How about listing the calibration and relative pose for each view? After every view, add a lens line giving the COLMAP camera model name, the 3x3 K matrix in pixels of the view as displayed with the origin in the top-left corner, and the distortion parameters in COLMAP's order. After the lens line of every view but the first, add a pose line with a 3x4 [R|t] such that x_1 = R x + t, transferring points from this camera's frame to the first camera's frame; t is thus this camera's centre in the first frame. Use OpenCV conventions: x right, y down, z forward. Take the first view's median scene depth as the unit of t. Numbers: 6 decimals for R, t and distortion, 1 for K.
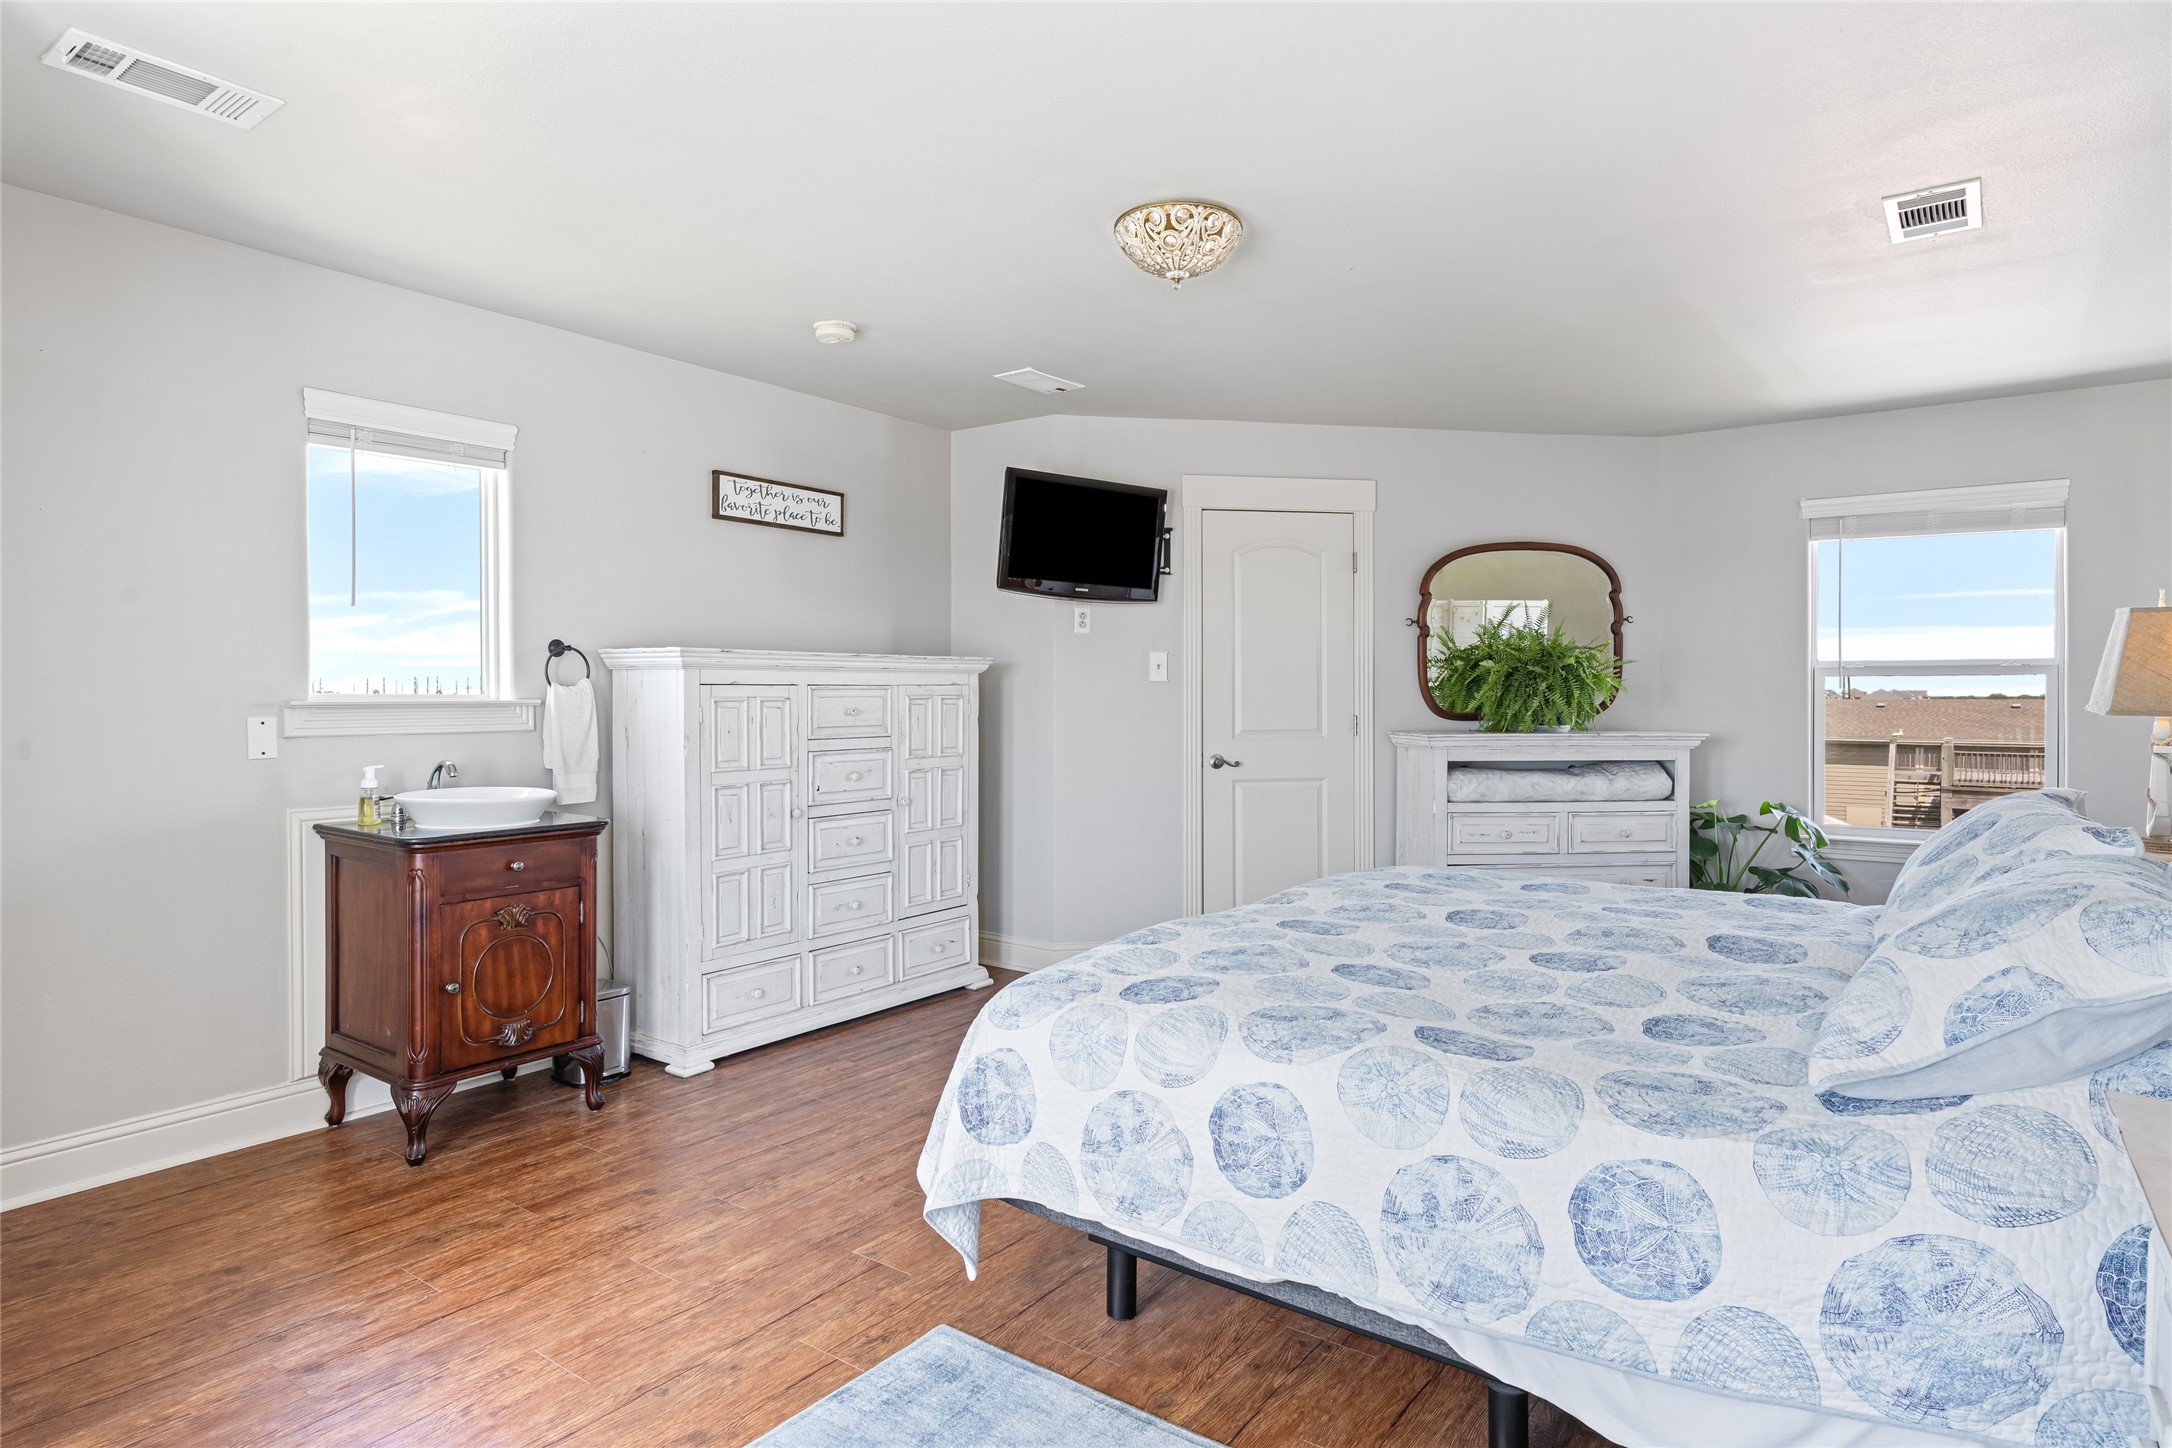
lens RADIAL K [[1201.6, 0, 1074.4], [0, 1201.6, 704.2], [0, 0, 1]] dist [-0.002443, 0.000263]
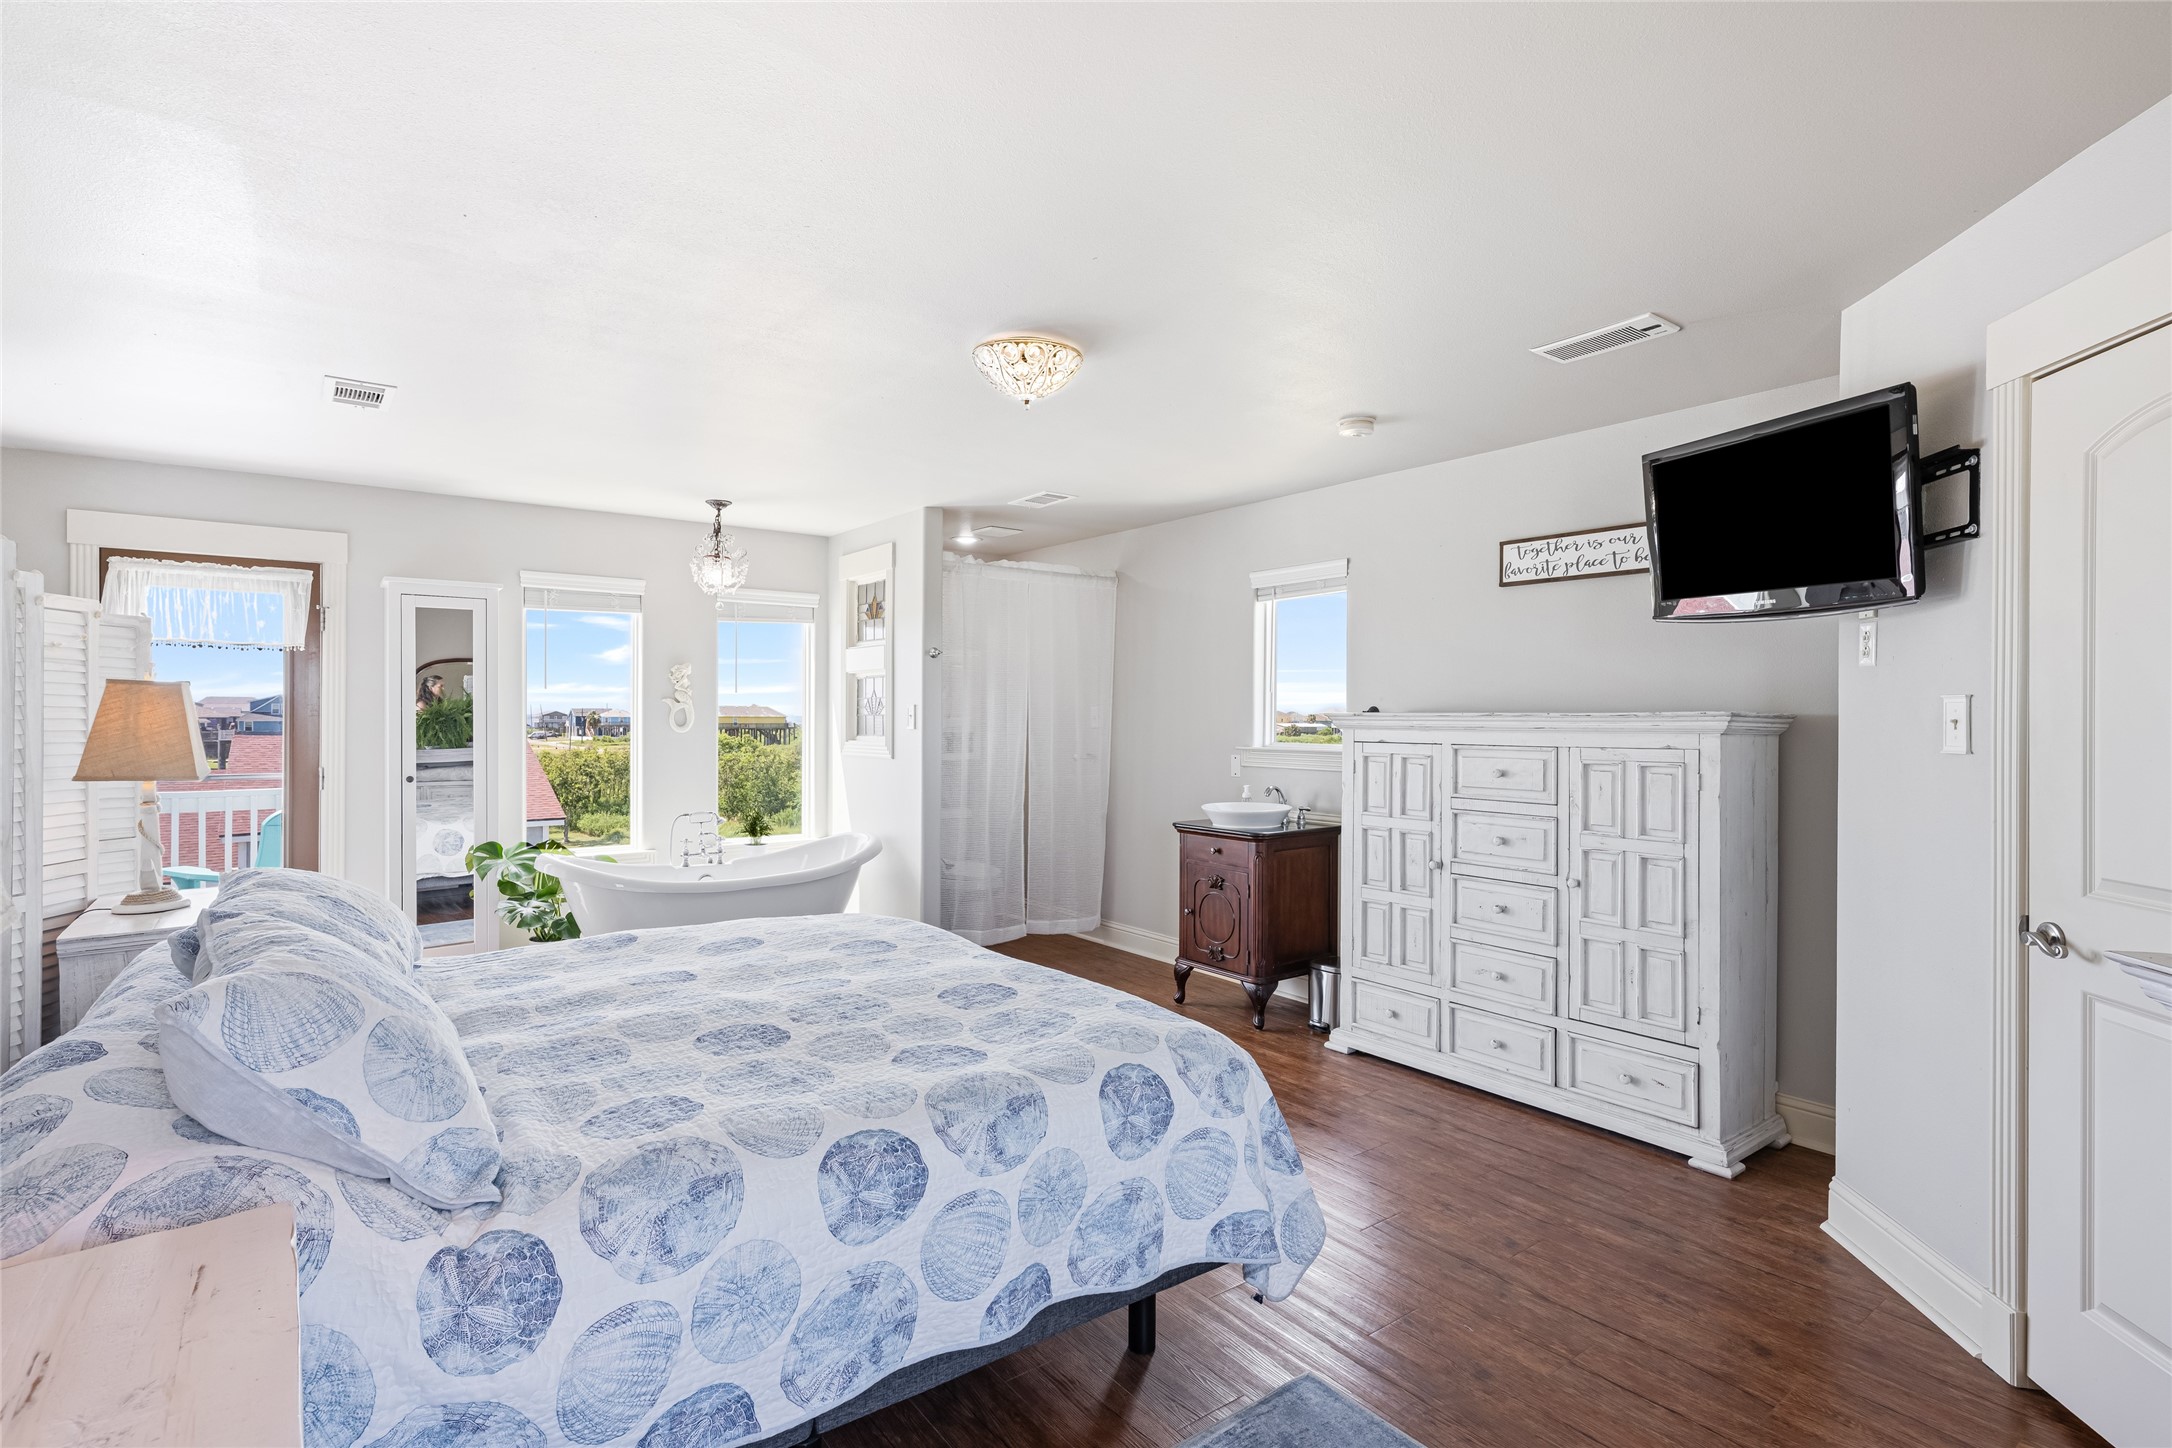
lens RADIAL K [[1053.7, 0, 1089.1], [0, 1053.7, 721.3], [0, 0, 1]] dist [-0.004206, 0.003111]
pose [[-0.286633, 0.001518, -0.958039, 0.640961], [-0.015277, 0.999864, 0.006155, -0.031774], [0.957919, 0.016400, -0.286571, 0.833572]]
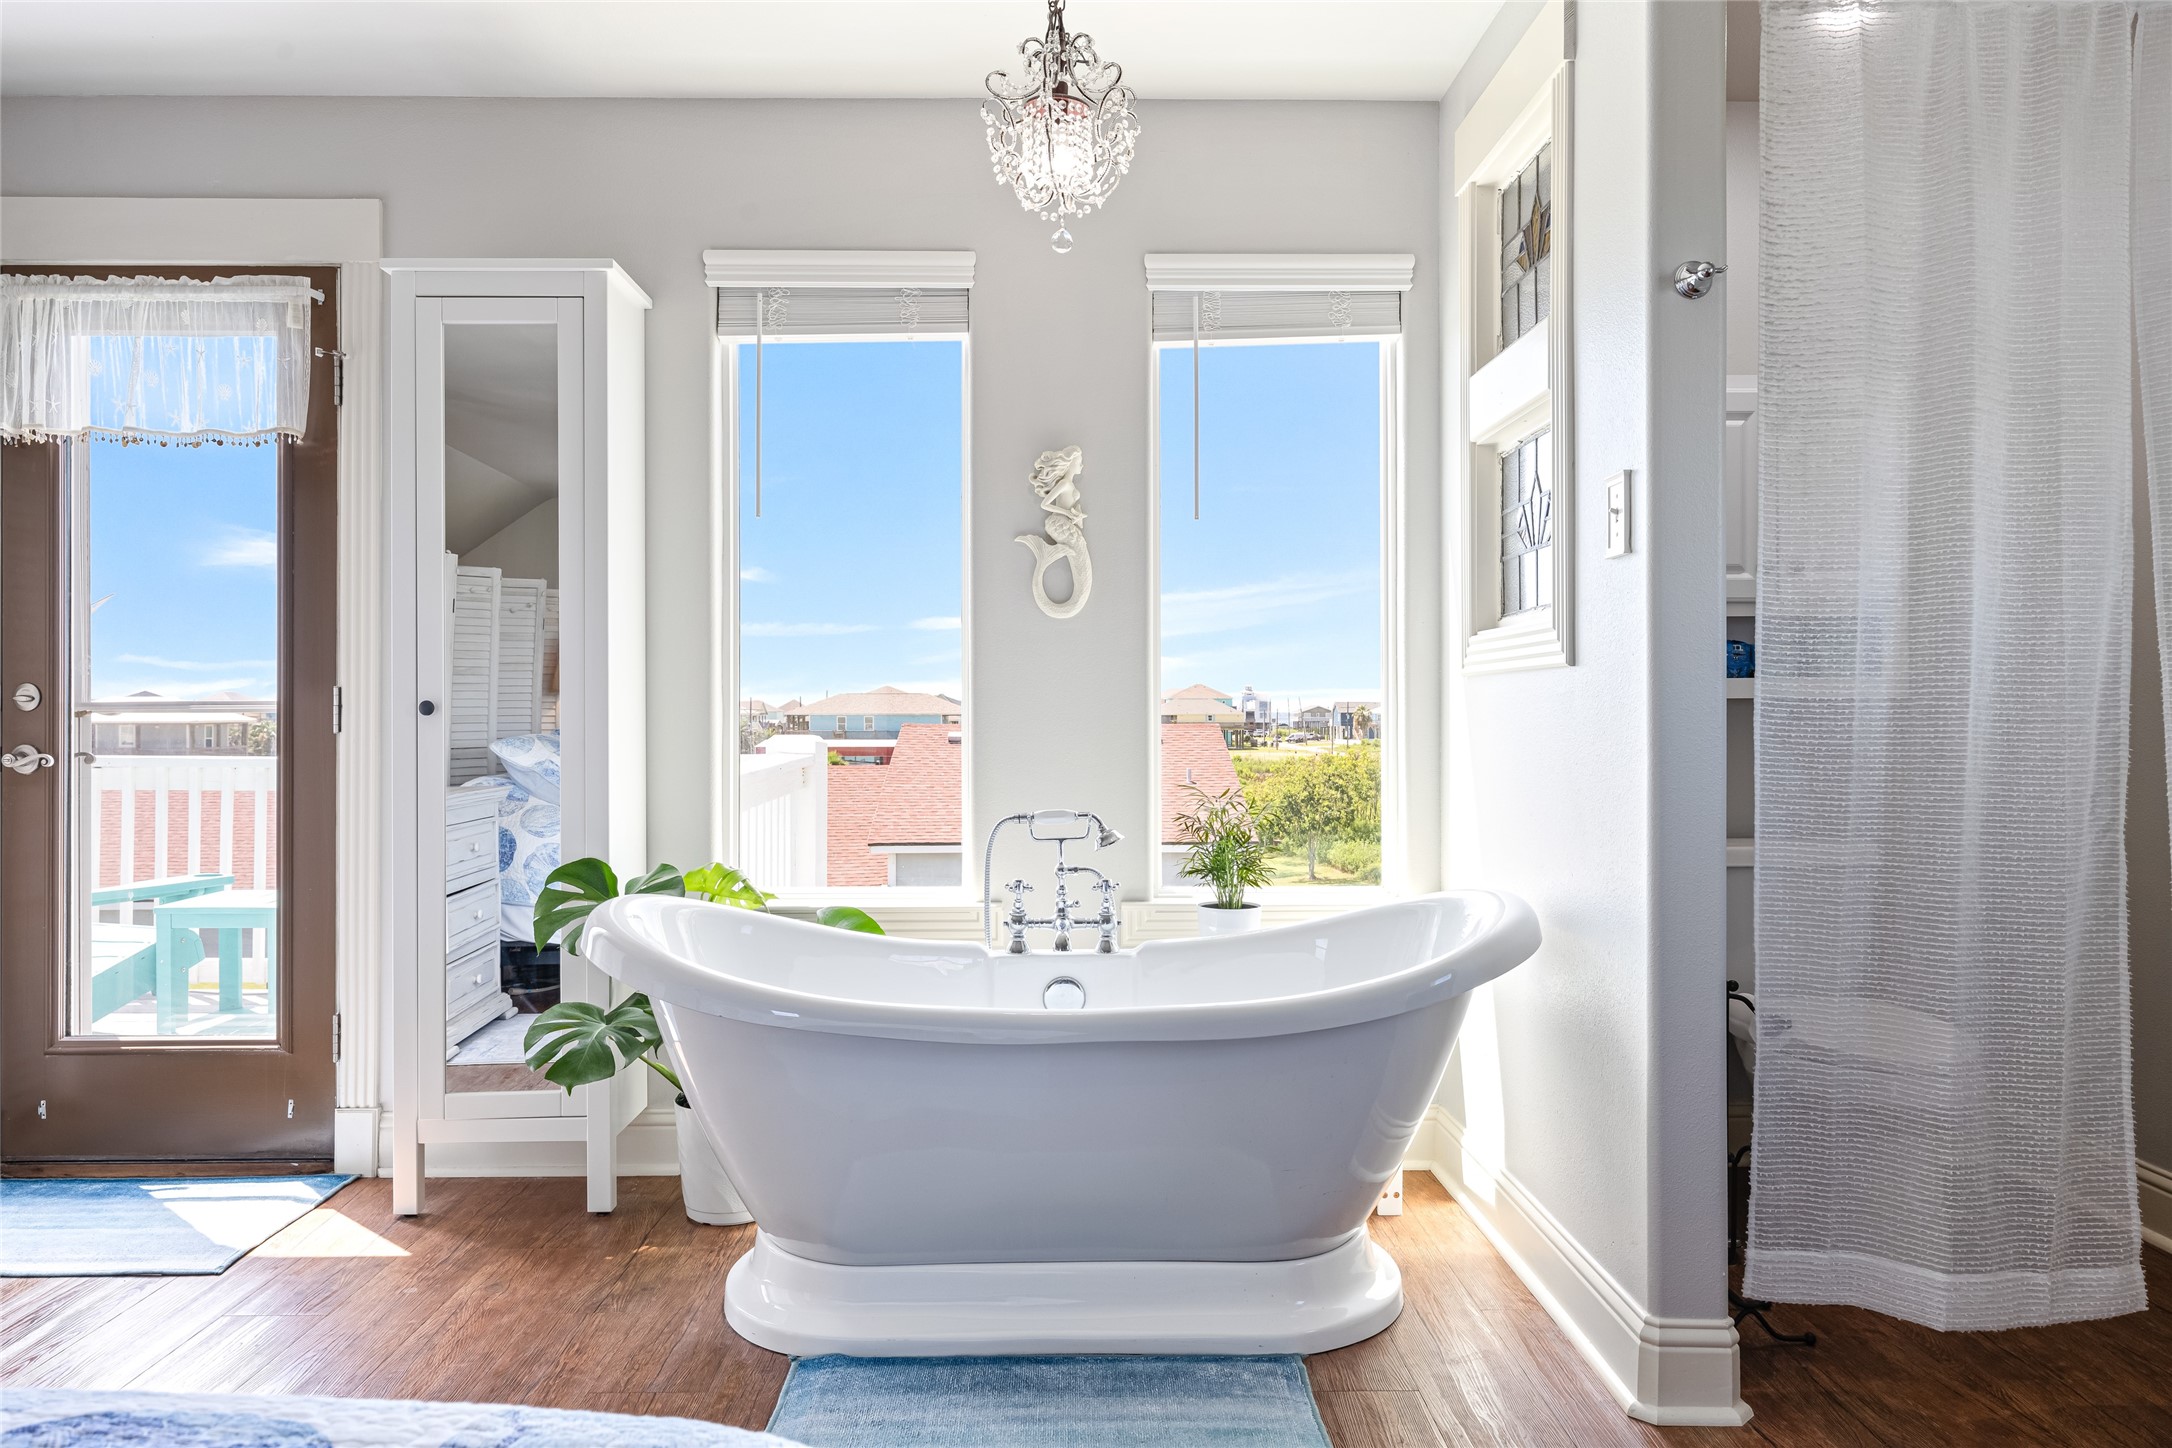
lens RADIAL K [[1507.8, 0, 1079.2], [0, 1507.8, 713.4], [0, 0, 1]] dist [-0.000293, 0.002422]
pose [[-0.796166, 0.000287, -0.605078, 0.048893], [-0.005883, 0.999949, 0.008215, 0.033110], [0.605049, 0.010101, -0.796124, 0.610384]]
